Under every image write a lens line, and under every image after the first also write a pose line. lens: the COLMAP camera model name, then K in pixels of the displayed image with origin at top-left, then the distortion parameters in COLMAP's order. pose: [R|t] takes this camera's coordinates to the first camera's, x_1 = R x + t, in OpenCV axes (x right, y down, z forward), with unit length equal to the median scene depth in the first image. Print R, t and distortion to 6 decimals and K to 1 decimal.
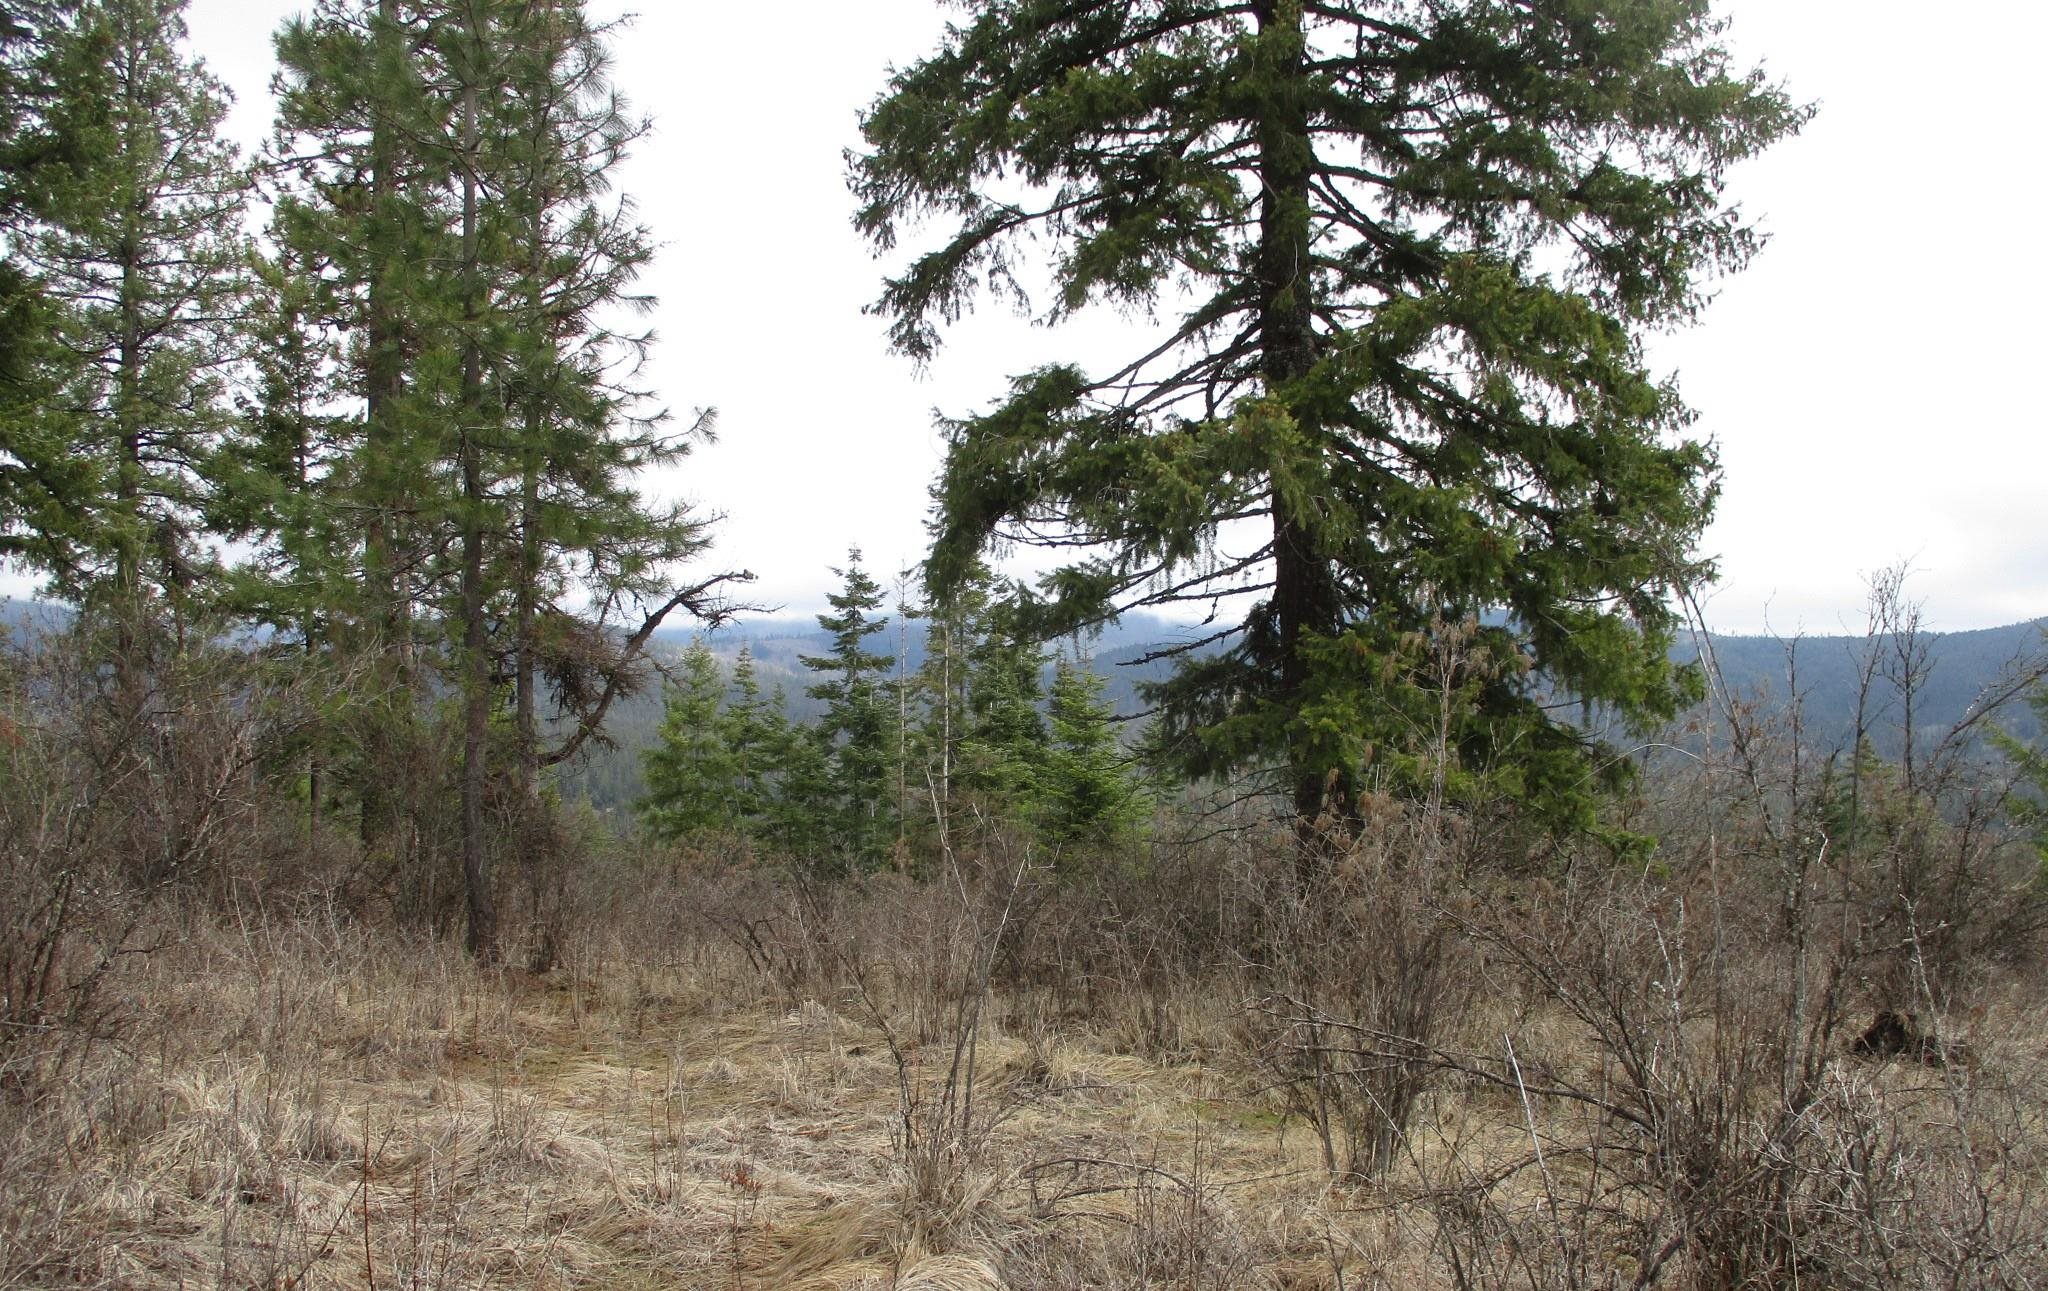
lens RADIAL K [[1818.8, 0, 1025.1], [0, 1818.8, 636.8], [0, 0, 1]] dist [-0.011075, -0.000347]
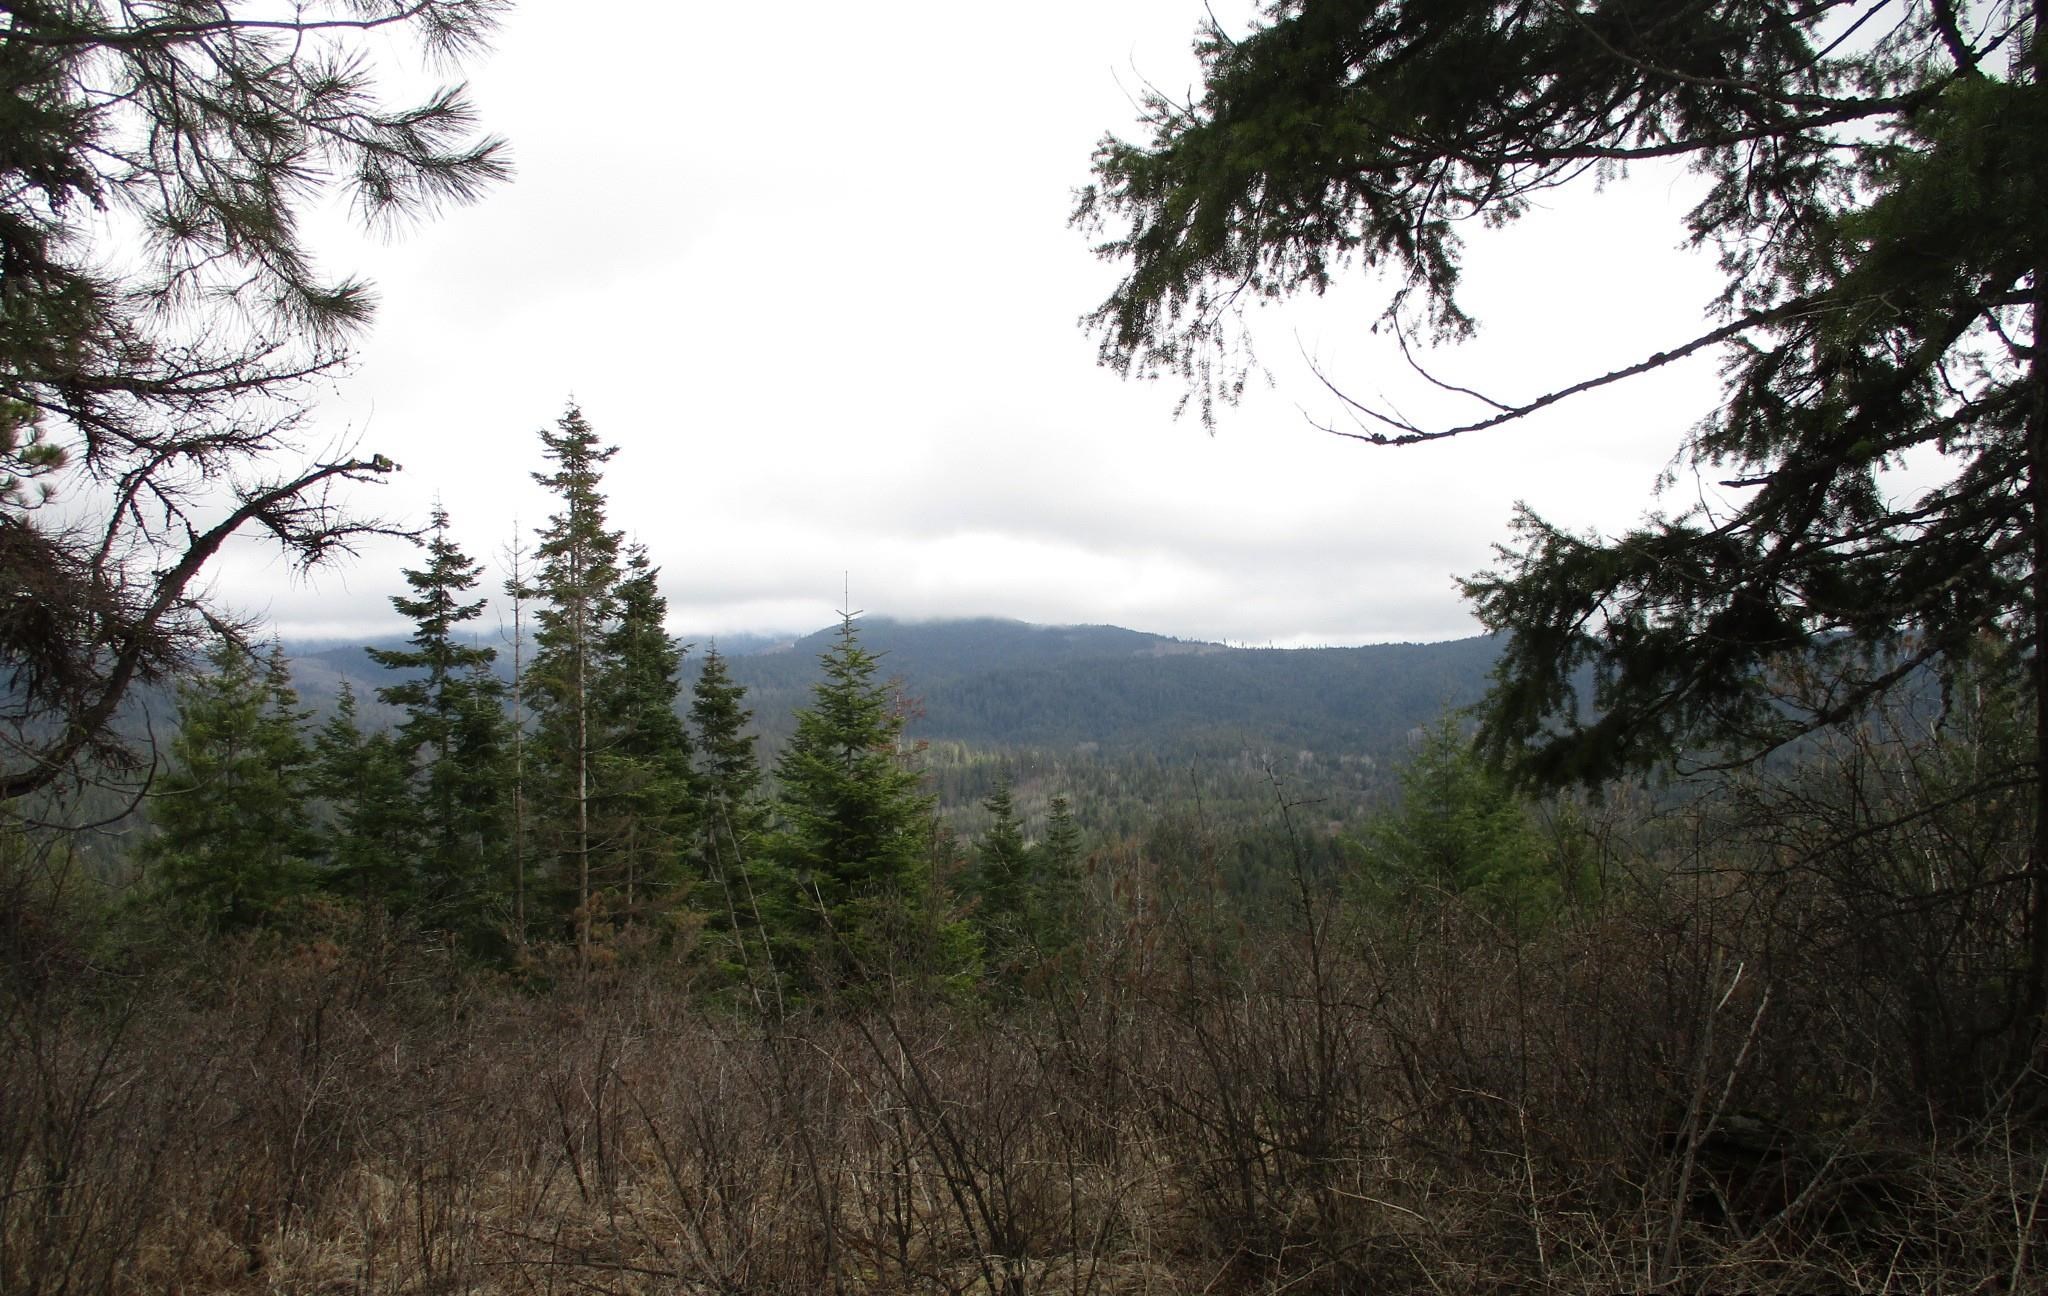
lens RADIAL K [[1818.8, 0, 1024.1], [0, 1818.8, 662.2], [0, 0, 1]] dist [-0.011075, -0.000347]
pose [[0.968106, -0.008487, 0.250397, -0.050643], [0.007010, 0.999952, 0.006788, 0.013744], [-0.250443, -0.004817, 0.968119, 0.196130]]
